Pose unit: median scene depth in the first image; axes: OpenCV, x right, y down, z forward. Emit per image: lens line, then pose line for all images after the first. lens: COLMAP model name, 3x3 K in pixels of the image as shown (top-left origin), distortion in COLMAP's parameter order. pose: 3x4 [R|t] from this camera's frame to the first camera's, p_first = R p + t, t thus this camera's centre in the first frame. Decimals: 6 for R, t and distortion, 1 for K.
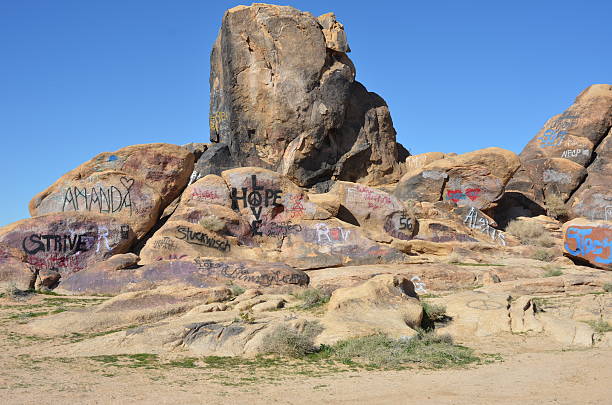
lens RADIAL K [[759.2, 0, 306.0], [0, 759.2, 202.5], [0, 0, 1]] dist [-0.000068, 0.050778]
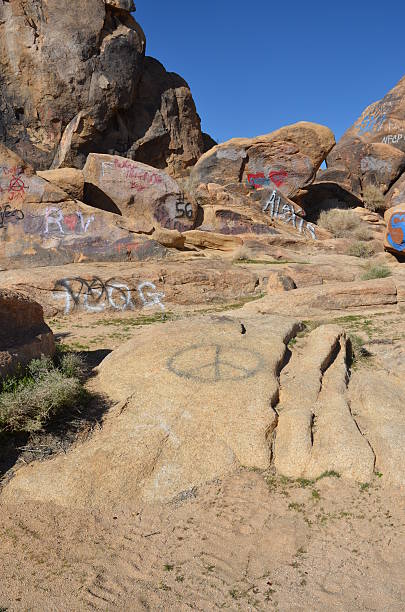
lens RADIAL K [[477.2, 0, 222.2], [0, 477.2, 318.3], [0, 0, 1]] dist [-0.172711, 0.169919]
pose [[0.999398, -0.015467, 0.031060, 0.142704], [0.009502, 0.982931, 0.183729, 0.044464], [-0.033372, -0.183324, 0.982486, 0.479735]]
